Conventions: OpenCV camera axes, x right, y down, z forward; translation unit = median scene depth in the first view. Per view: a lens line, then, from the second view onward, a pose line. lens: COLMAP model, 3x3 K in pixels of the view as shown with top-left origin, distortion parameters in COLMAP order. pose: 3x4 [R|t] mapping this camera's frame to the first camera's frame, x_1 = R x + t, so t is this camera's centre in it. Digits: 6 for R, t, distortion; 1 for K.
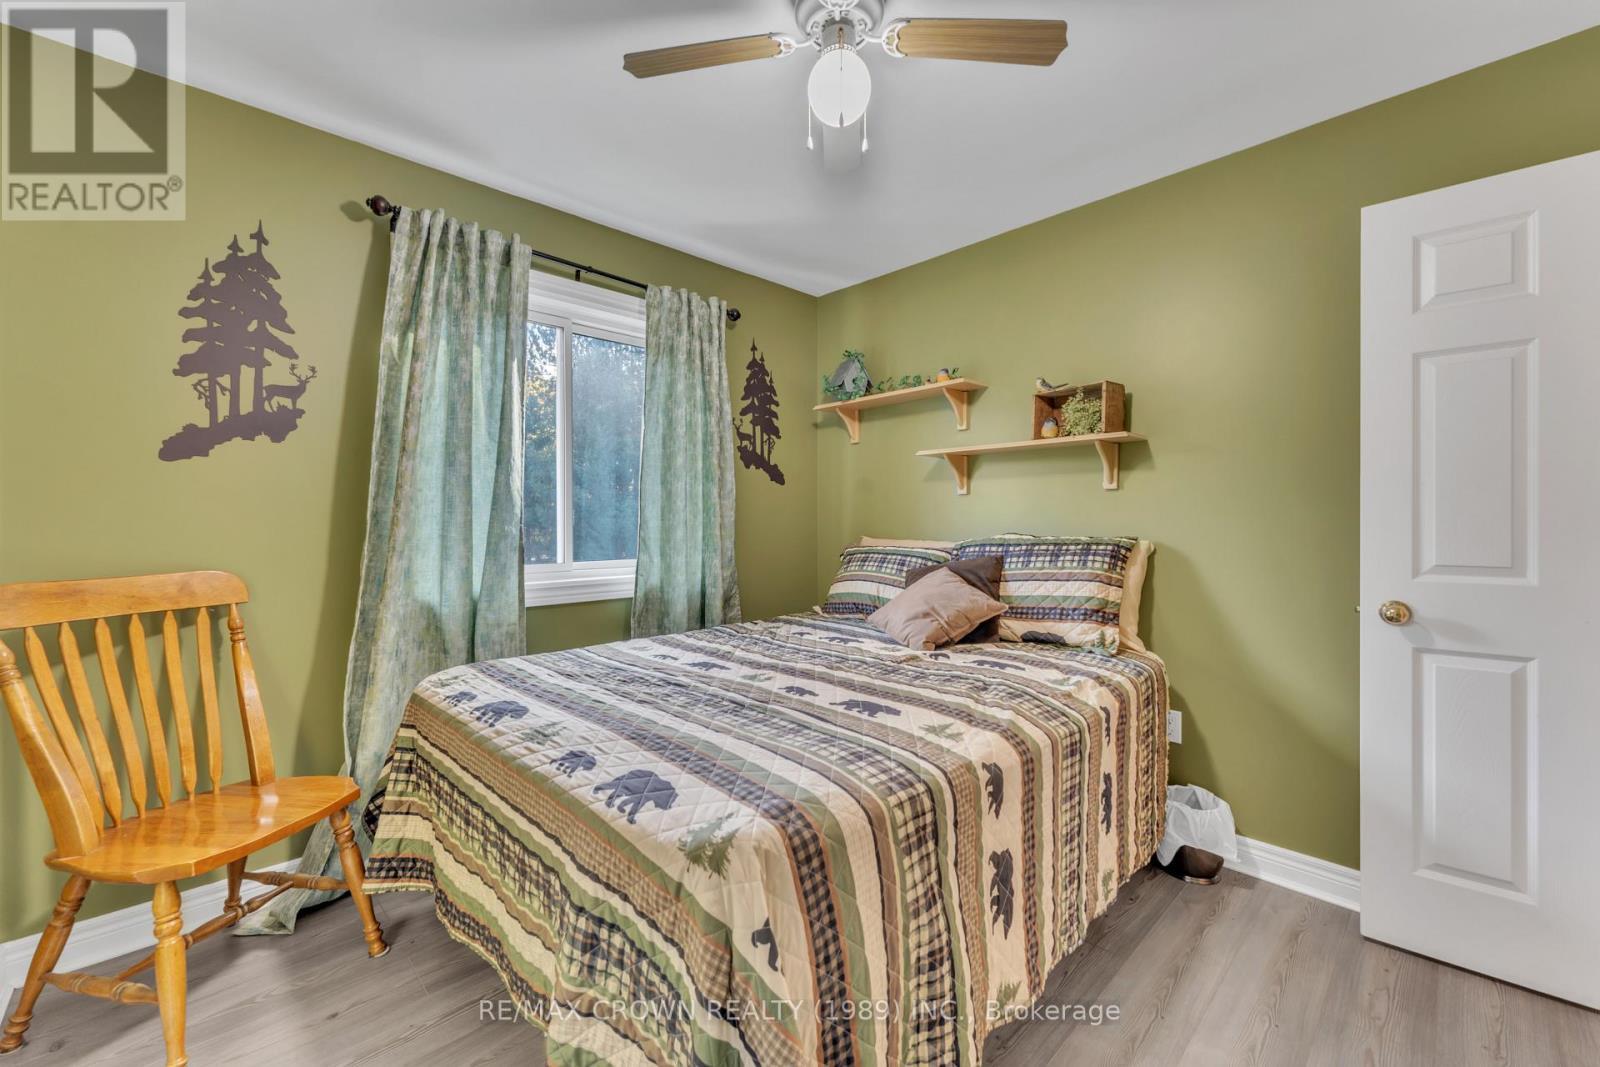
lens RADIAL K [[654.7, 0, 801.7], [0, 654.7, 517.1], [0, 0, 1]] dist [0.001917, 0.000193]
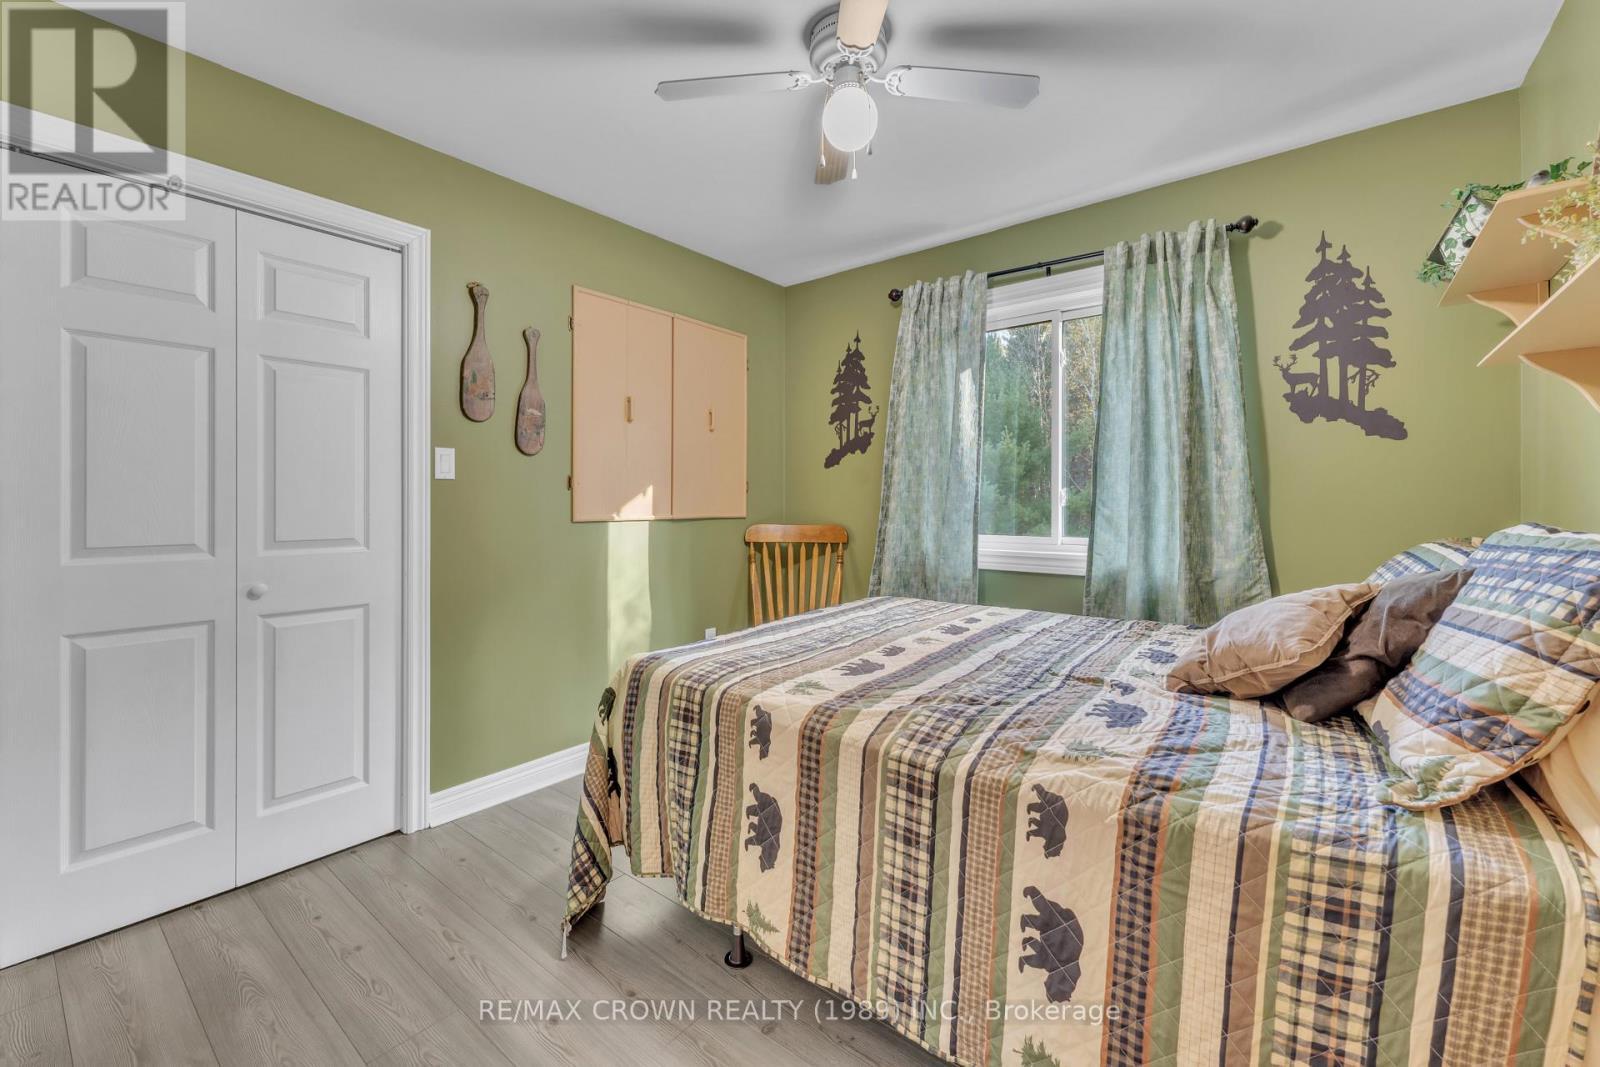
lens RADIAL K [[657.1, 0, 801.4], [0, 657.1, 495.9], [0, 0, 1]] dist [-0.000018, -0.000101]
pose [[0.118434, -0.006821, -0.992939, 0.769131], [0.005488, 0.999966, -0.006215, 0.007785], [0.992947, -0.004713, 0.118467, 0.526891]]
